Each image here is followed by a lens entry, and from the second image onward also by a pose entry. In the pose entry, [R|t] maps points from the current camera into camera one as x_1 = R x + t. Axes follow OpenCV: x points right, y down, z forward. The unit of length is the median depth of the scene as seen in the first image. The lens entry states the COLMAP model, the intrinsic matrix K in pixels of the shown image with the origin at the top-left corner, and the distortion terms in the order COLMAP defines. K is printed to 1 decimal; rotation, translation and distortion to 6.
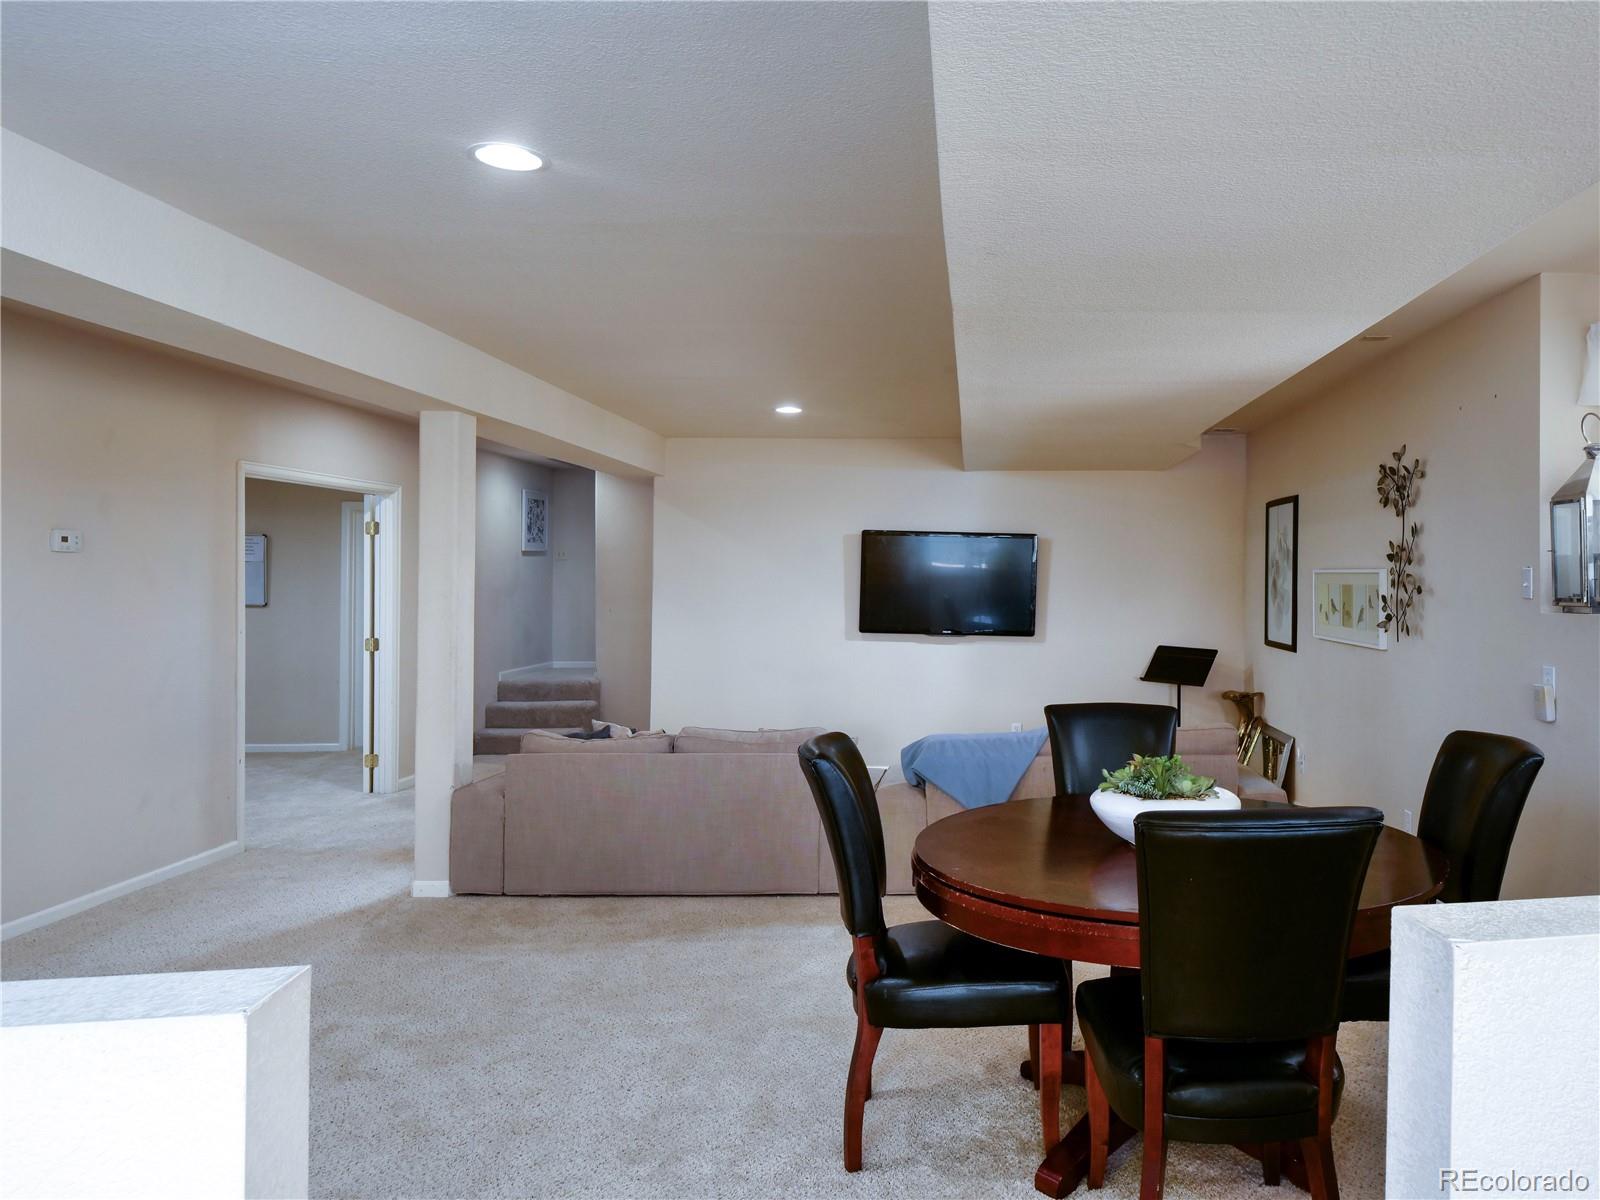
lens RADIAL K [[1130.6, 0, 799.6], [0, 1130.6, 598.4], [0, 0, 1]] dist [-0.006433, 0.000505]
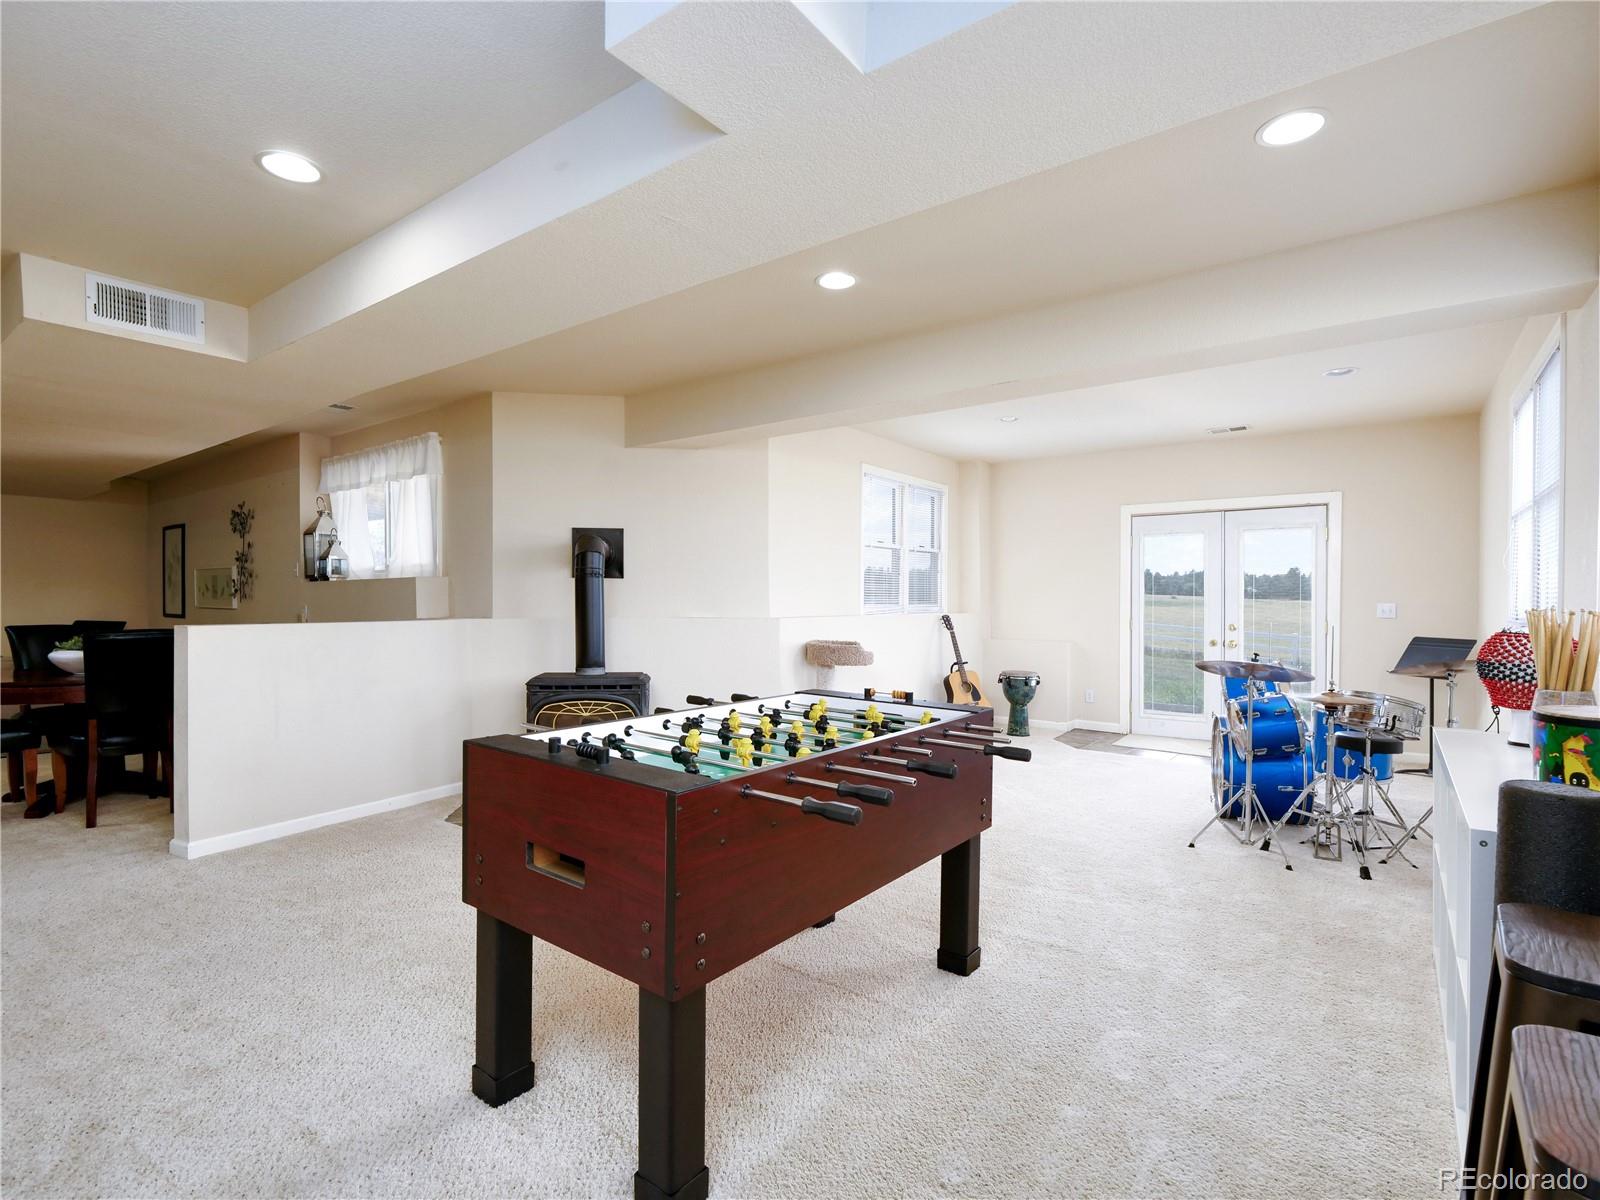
lens RADIAL K [[785.9, 0, 803.8], [0, 785.9, 603.5], [0, 0, 1]] dist [0.001904, 0.000391]
pose [[0.486383, -0.008591, 0.873703, -0.177585], [0.012367, 0.999919, 0.002948, 0.047478], [-0.873658, 0.009371, 0.486450, -0.496035]]
